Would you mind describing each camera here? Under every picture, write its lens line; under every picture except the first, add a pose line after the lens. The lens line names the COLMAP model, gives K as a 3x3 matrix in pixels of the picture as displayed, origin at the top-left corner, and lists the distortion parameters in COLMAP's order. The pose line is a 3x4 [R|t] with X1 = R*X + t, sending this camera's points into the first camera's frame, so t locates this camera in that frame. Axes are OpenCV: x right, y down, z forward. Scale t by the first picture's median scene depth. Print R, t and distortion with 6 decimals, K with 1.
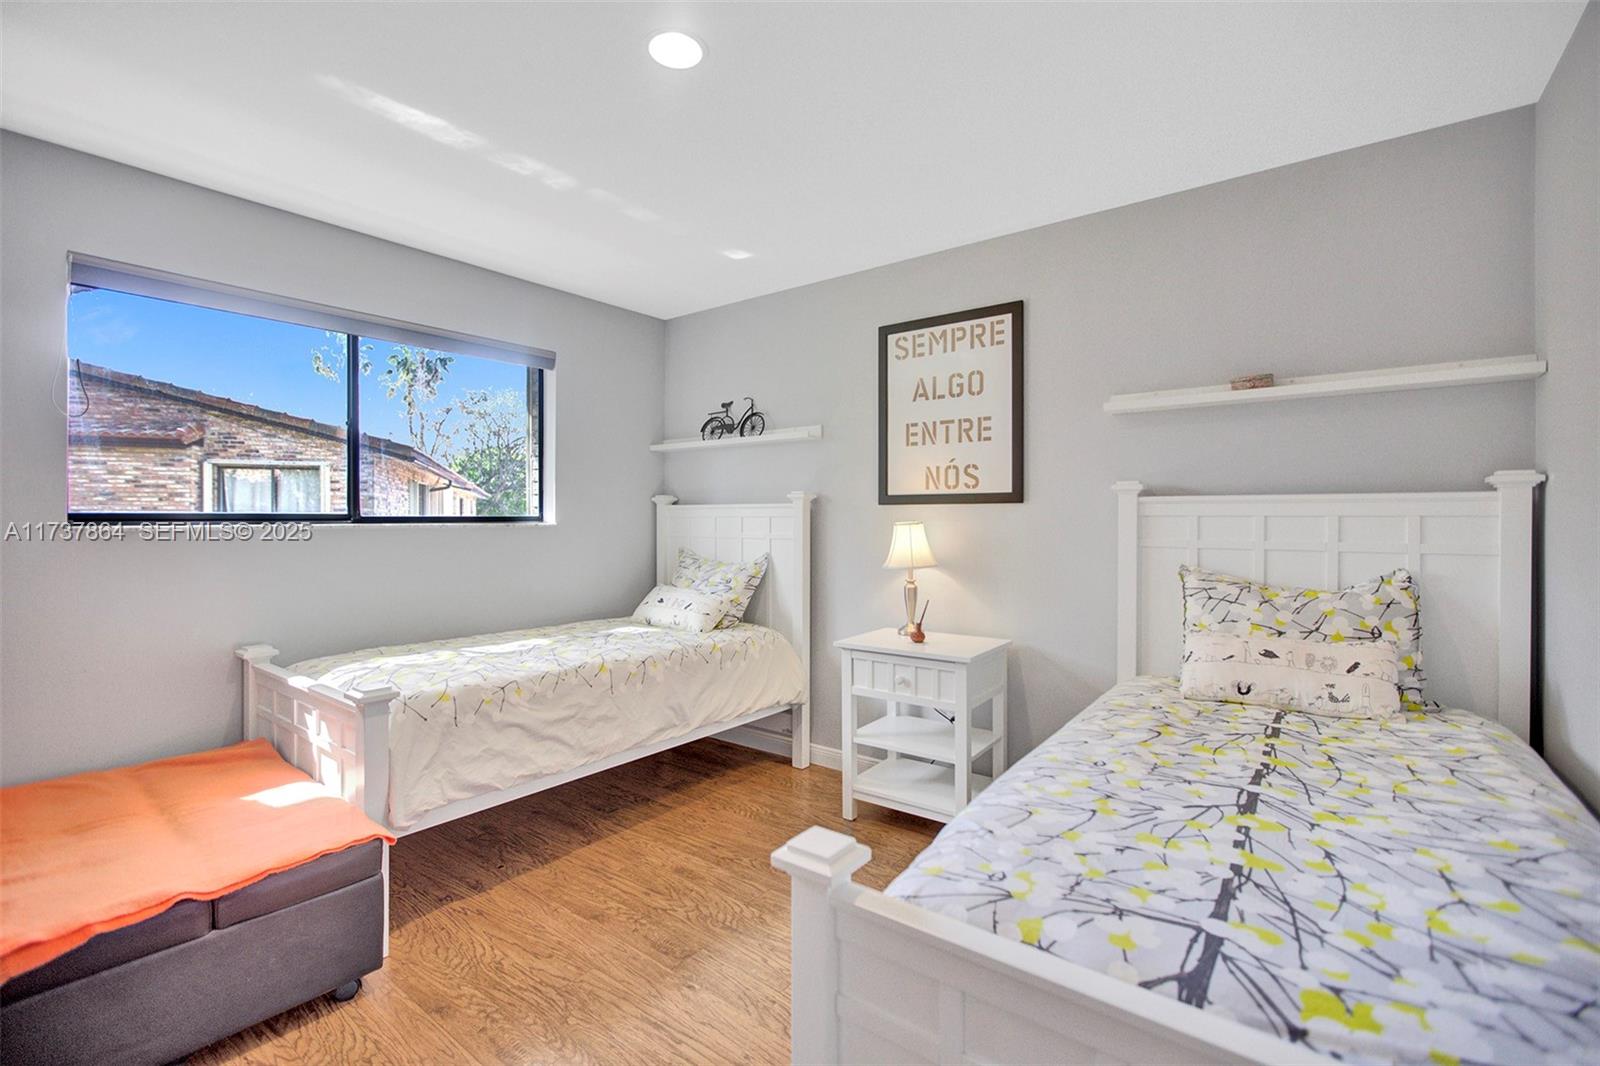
lens RADIAL K [[713.8, 0, 787.9], [0, 713.8, 528.1], [0, 0, 1]] dist [-0.008994, 0.004417]
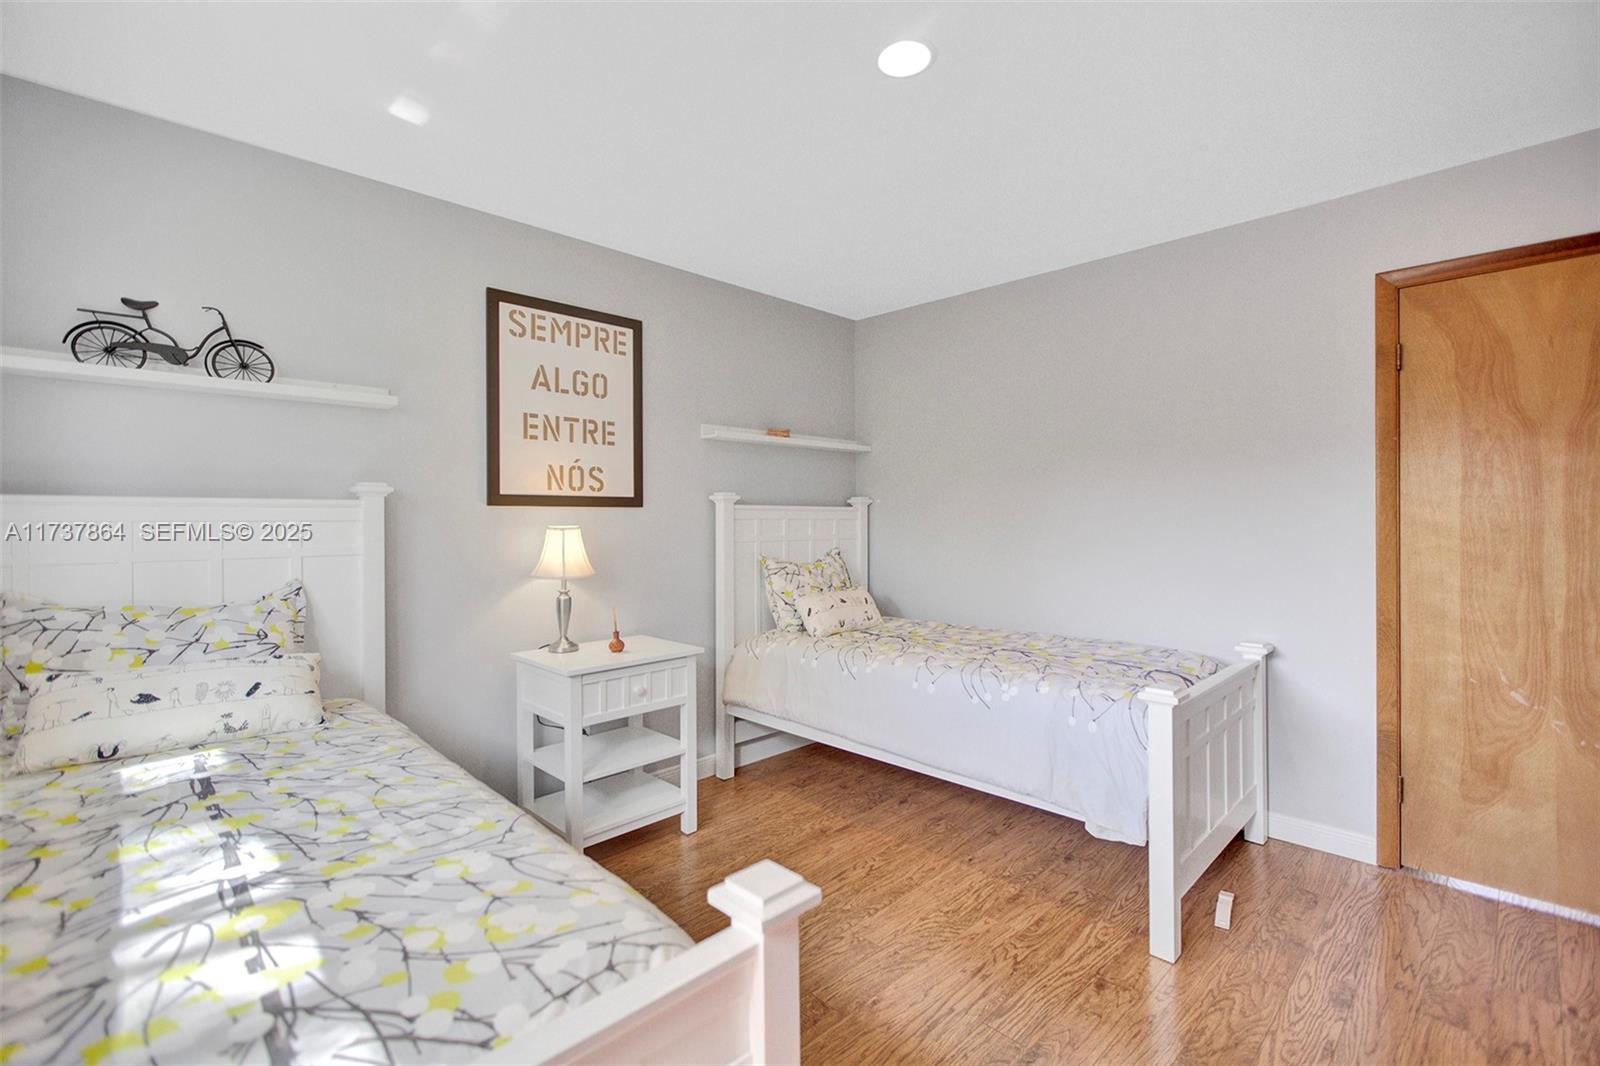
lens RADIAL K [[713.8, 0, 799.1], [0, 713.8, 522.0], [0, 0, 1]] dist [-0.008994, 0.004417]
pose [[0.125789, -0.003361, 0.992051, -0.685995], [0.018110, 0.999835, 0.001091, -0.009264], [-0.991892, 0.017829, 0.125829, 0.596656]]
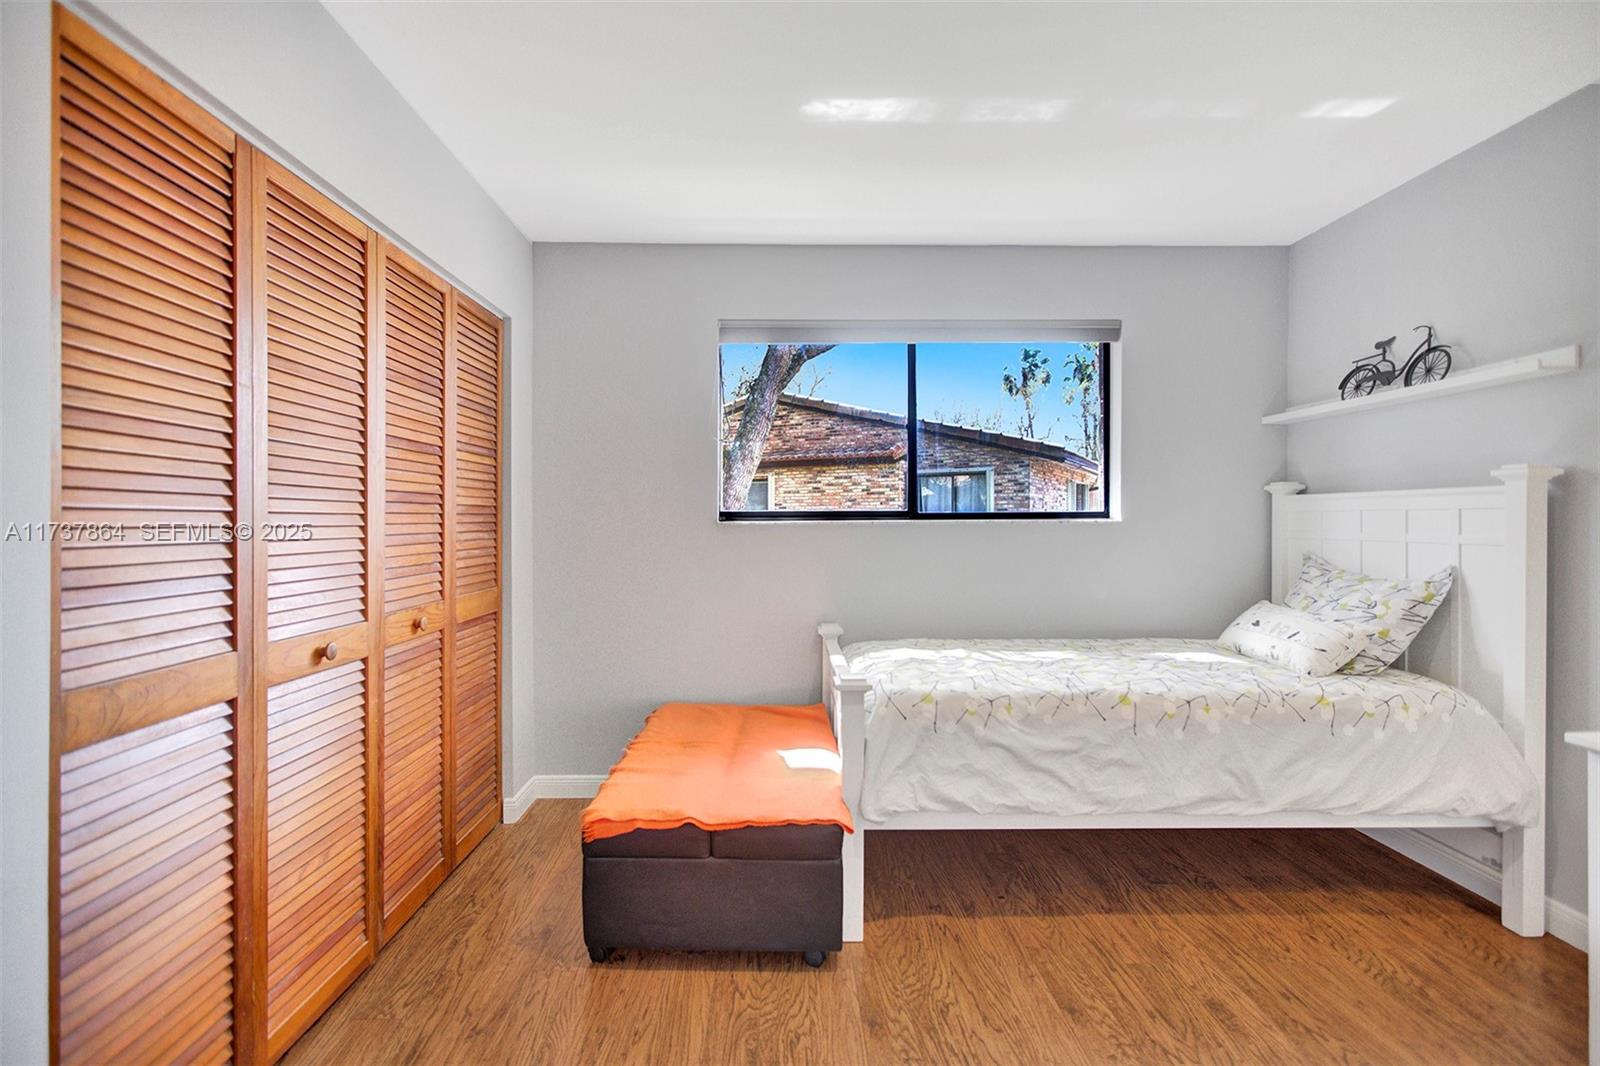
lens RADIAL K [[713.8, 0, 784.5], [0, 713.8, 524.6], [0, 0, 1]] dist [-0.008994, 0.004417]
pose [[0.625061, 0.002974, -0.780571, 0.108161], [-0.005923, 0.999982, -0.000933, 0.002824], [0.780554, 0.005207, 0.625067, 0.178915]]
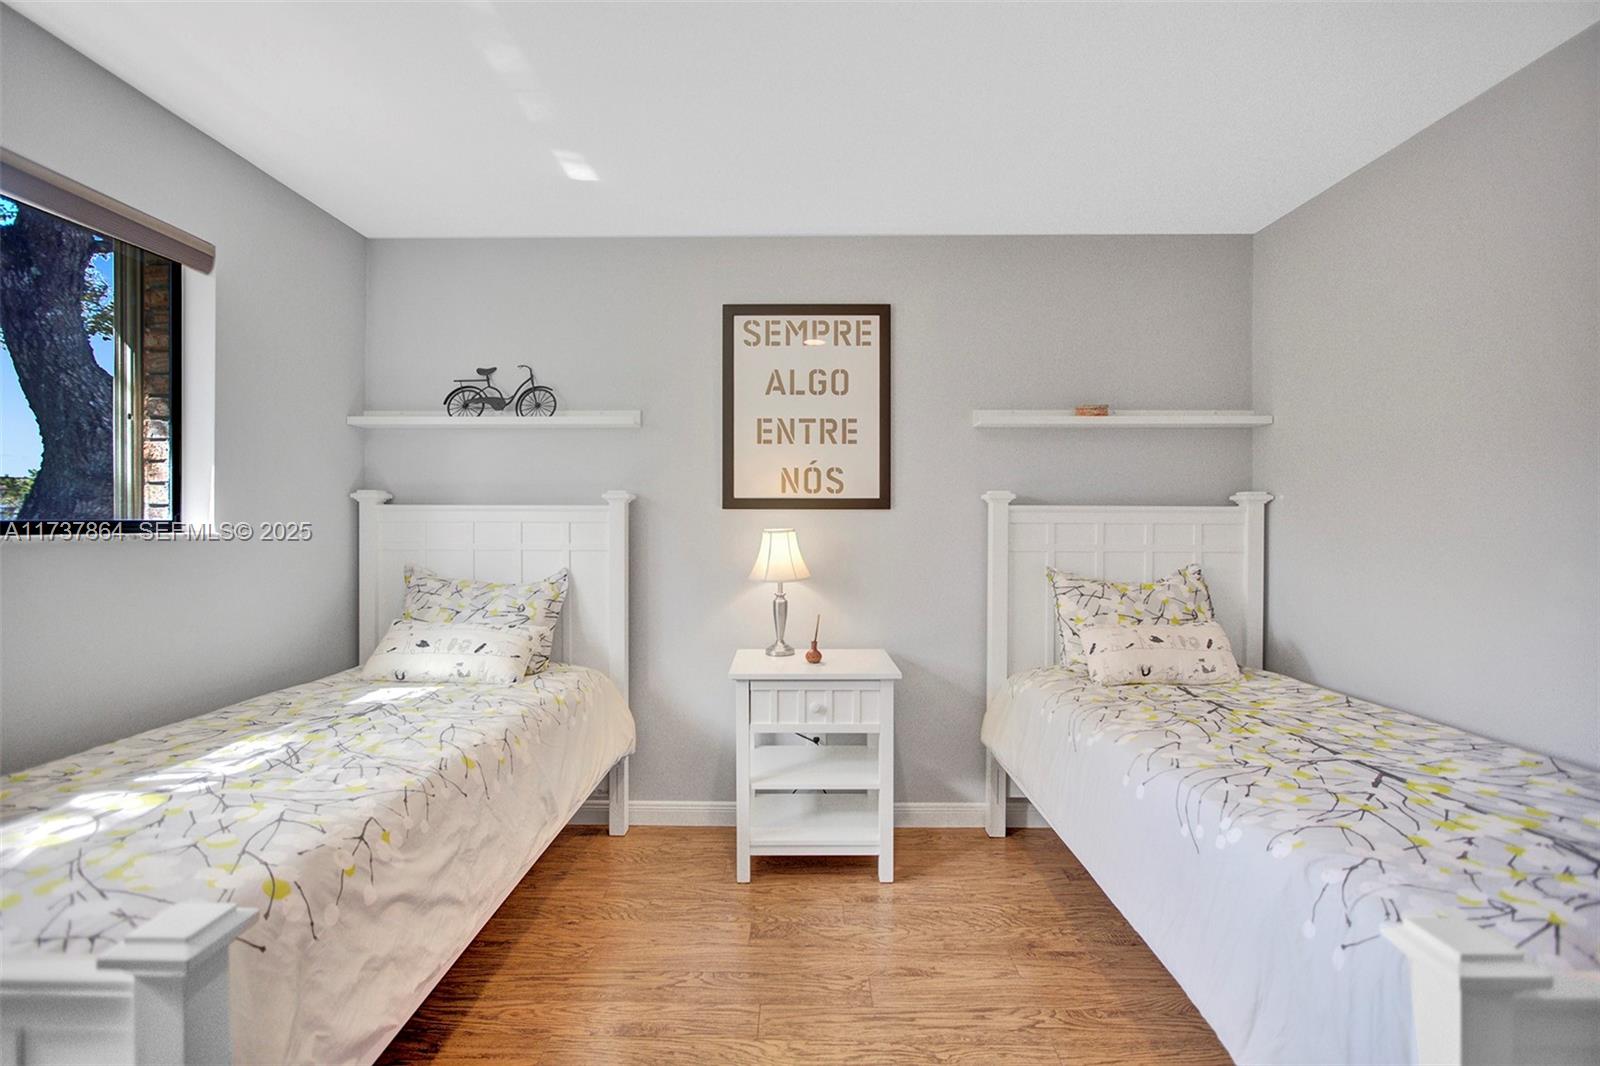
lens RADIAL K [[713.8, 0, 790.6], [0, 713.8, 527.1], [0, 0, 1]] dist [-0.008994, 0.004417]
pose [[0.796128, -0.003862, 0.605116, -0.362074], [0.005931, 0.999981, -0.001421, -0.009401], [-0.605099, 0.004720, 0.796136, 0.280905]]
